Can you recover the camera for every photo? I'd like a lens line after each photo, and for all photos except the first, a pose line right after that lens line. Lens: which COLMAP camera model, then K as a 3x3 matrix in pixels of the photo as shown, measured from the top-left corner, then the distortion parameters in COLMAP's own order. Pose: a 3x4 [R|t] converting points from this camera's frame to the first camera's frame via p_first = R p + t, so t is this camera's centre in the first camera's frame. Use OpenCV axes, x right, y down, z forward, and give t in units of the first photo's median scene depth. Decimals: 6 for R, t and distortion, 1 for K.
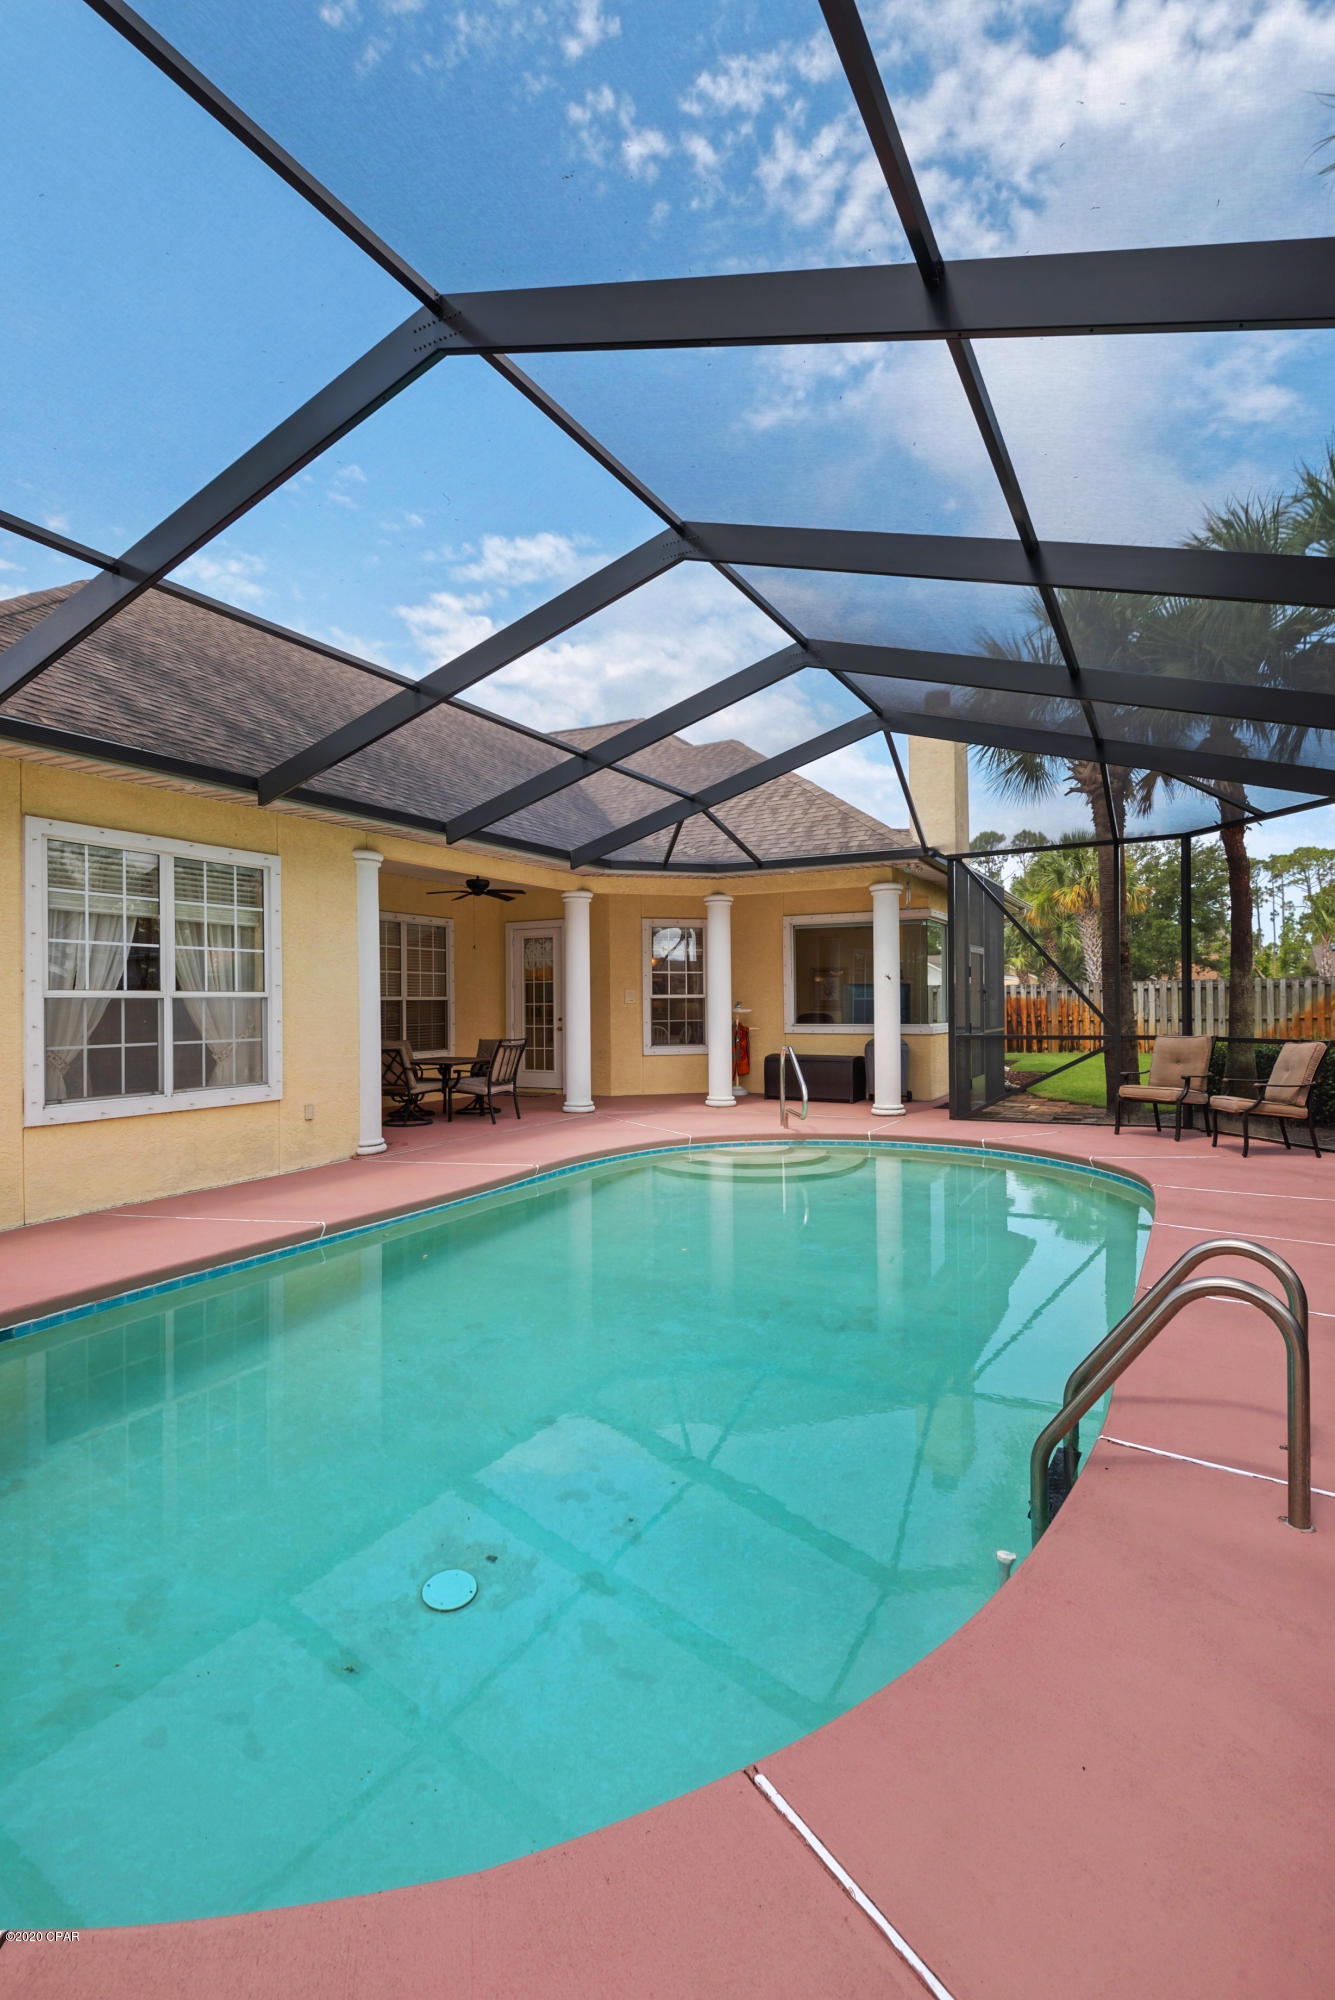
lens RADIAL K [[937.6, 0, 727.0], [0, 937.6, 1000.3], [0, 0, 1]] dist [0.012343, -0.000373]
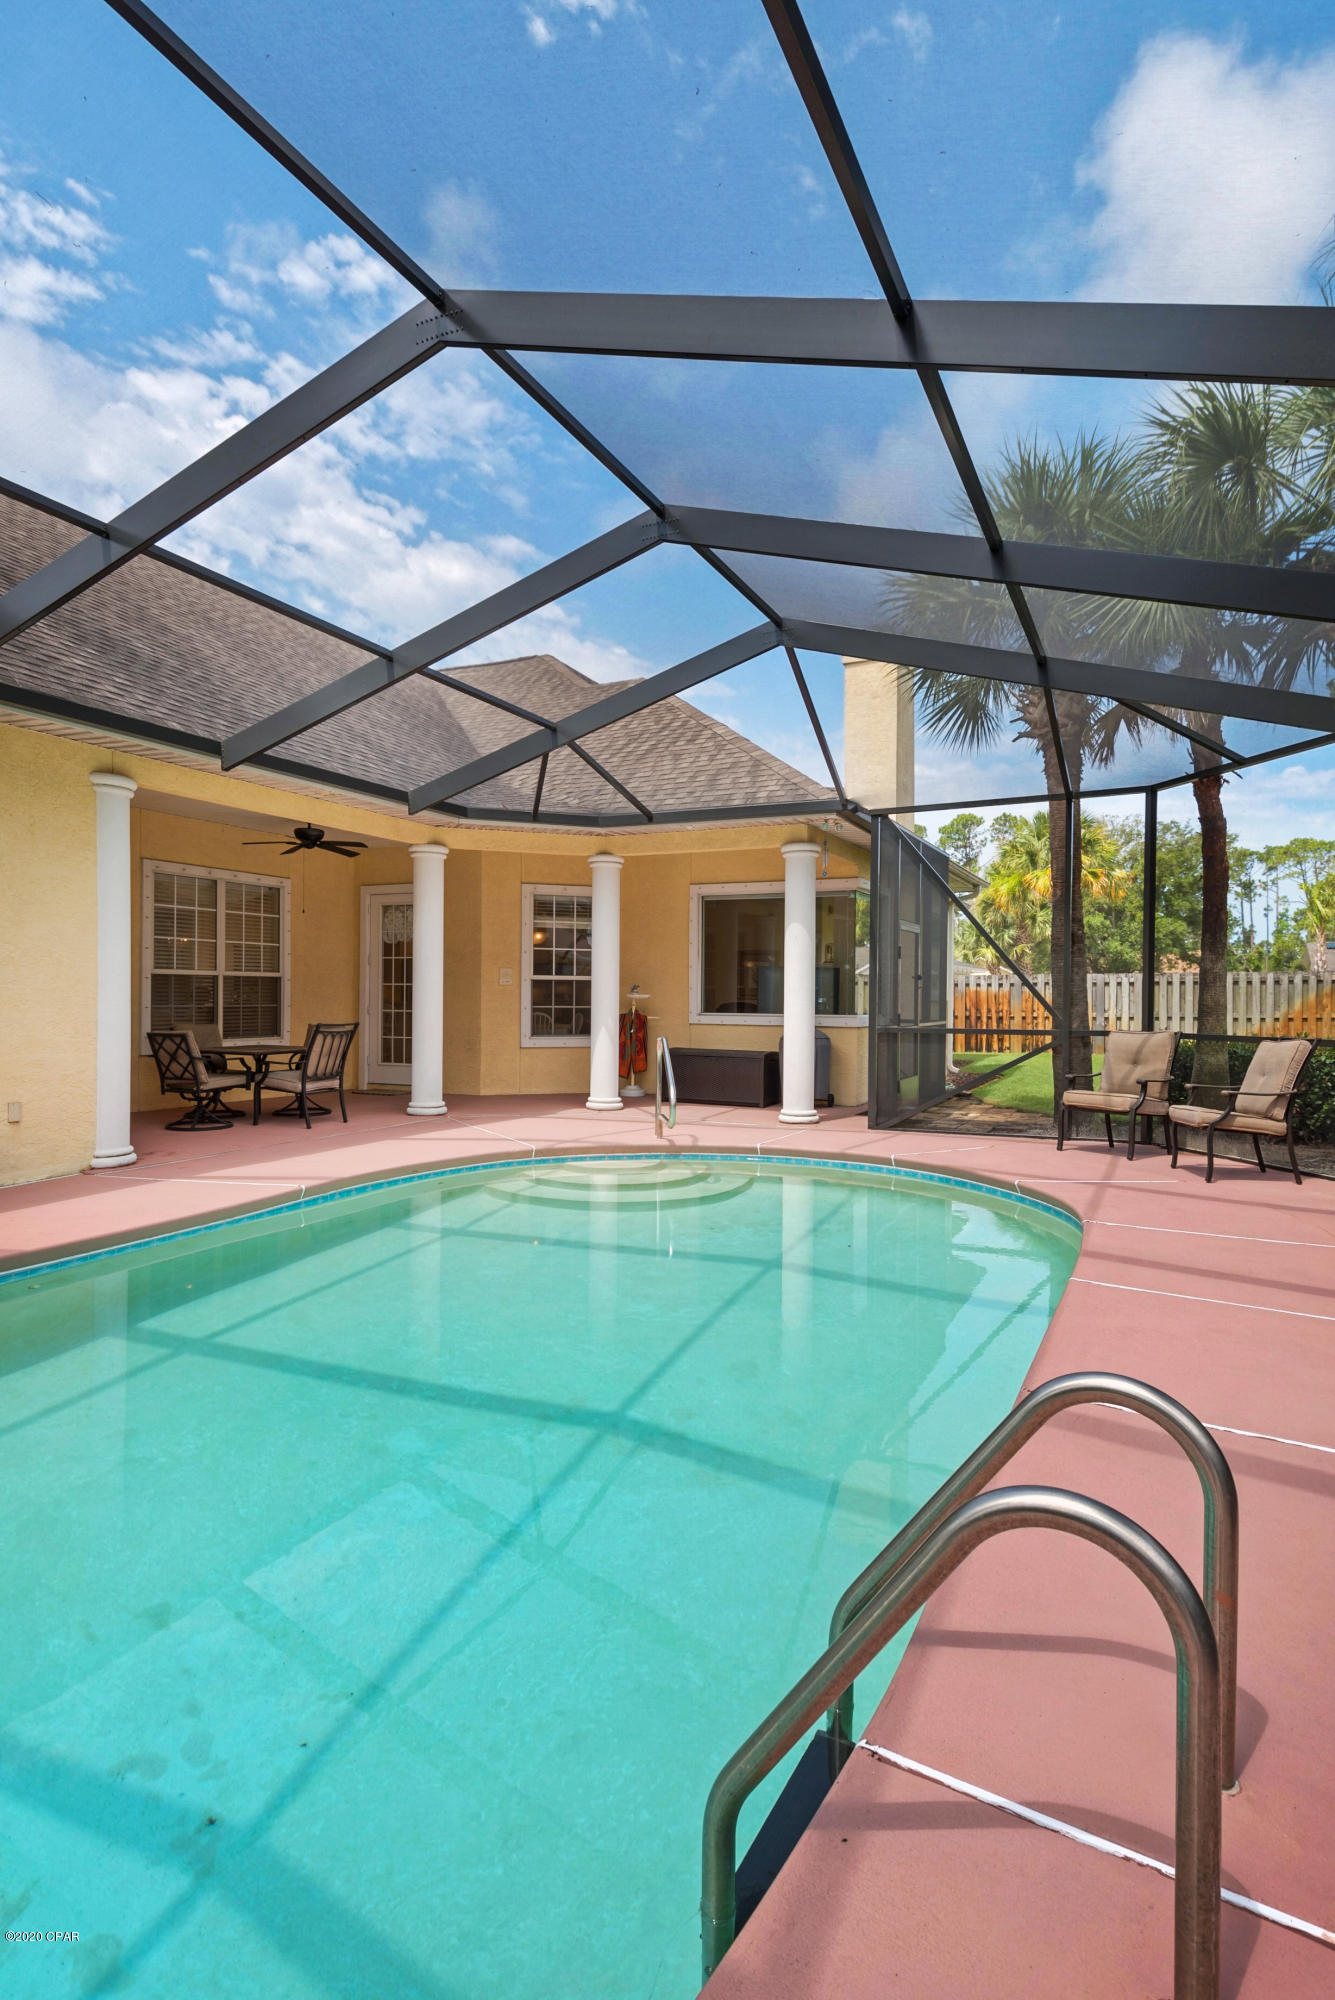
lens RADIAL K [[1016.5, 0, 730.3], [0, 1016.5, 998.8], [0, 0, 1]] dist [0.035667, -0.018103]
pose [[0.998864, 0.017349, 0.044380, 0.073322], [-0.017603, 0.999831, 0.005339, 0.009250], [-0.044280, -0.006114, 0.999000, 0.106520]]
